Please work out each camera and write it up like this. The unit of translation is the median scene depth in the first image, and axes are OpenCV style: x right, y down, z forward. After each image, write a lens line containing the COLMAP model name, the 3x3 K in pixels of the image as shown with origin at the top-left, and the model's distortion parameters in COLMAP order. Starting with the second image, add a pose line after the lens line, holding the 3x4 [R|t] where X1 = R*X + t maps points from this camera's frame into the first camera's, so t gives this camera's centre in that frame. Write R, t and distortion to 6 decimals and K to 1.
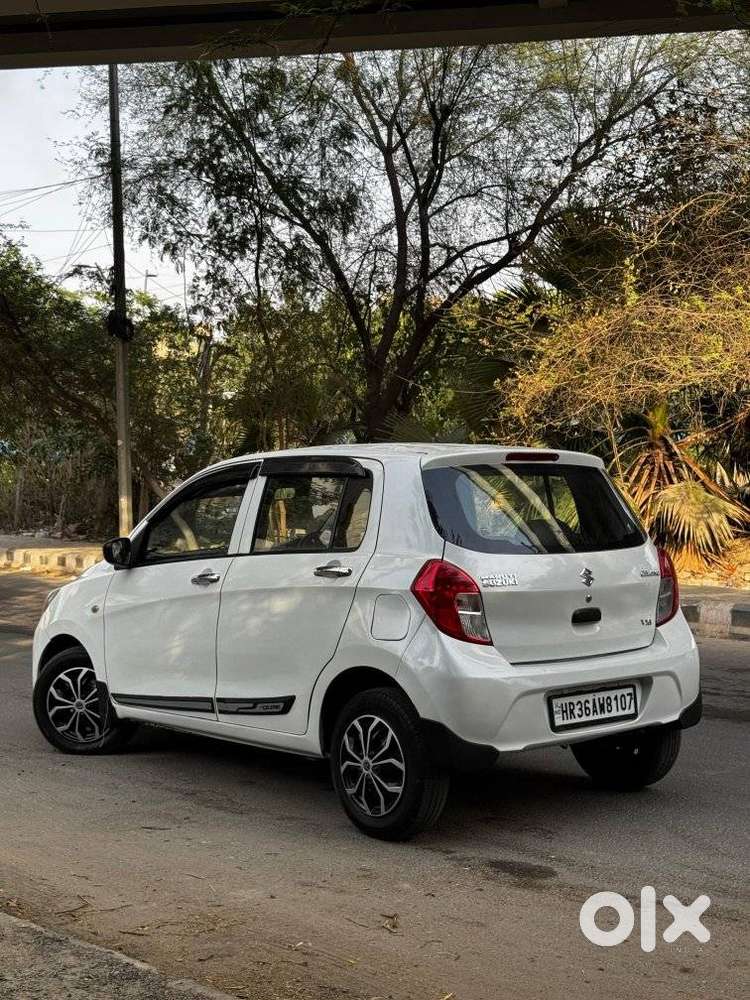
lens RADIAL K [[1652.4, 0, 497.1], [0, 1652.4, 495.0], [0, 0, 1]] dist [-0.014925, 0.129002]
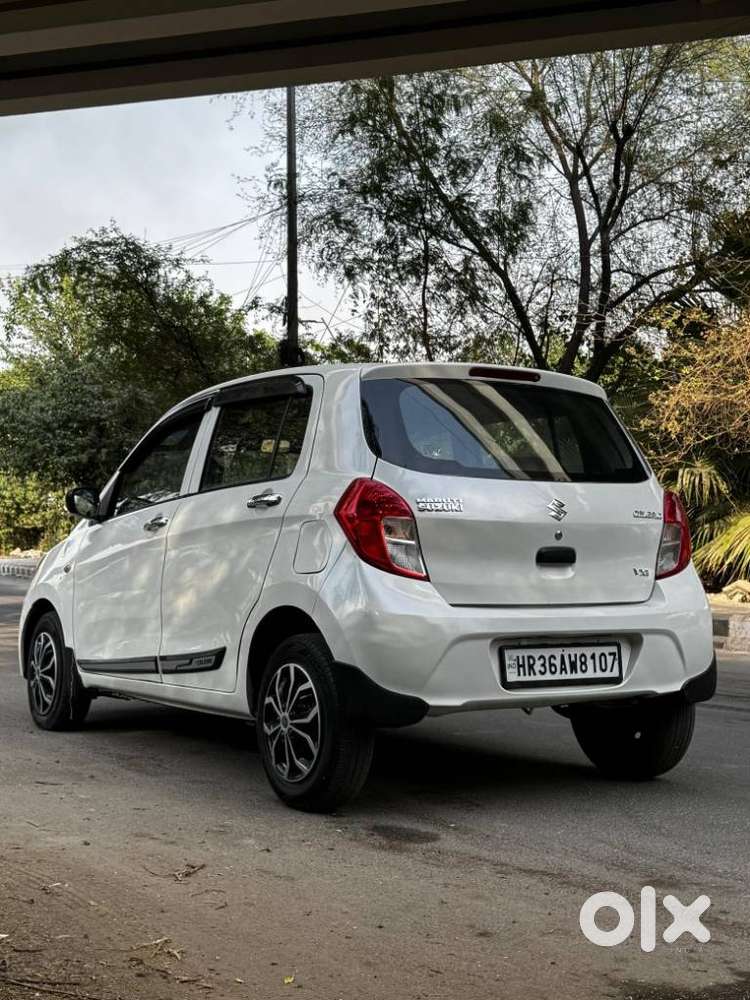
lens RADIAL K [[1687.9, 0, 508.9], [0, 1687.9, 504.2], [0, 0, 1]] dist [0.018912, -0.394493]
pose [[0.990357, 0.008934, -0.138248, 0.145823], [-0.014228, 0.999201, -0.037353, 0.077645], [0.137803, 0.038960, 0.989693, 0.142343]]
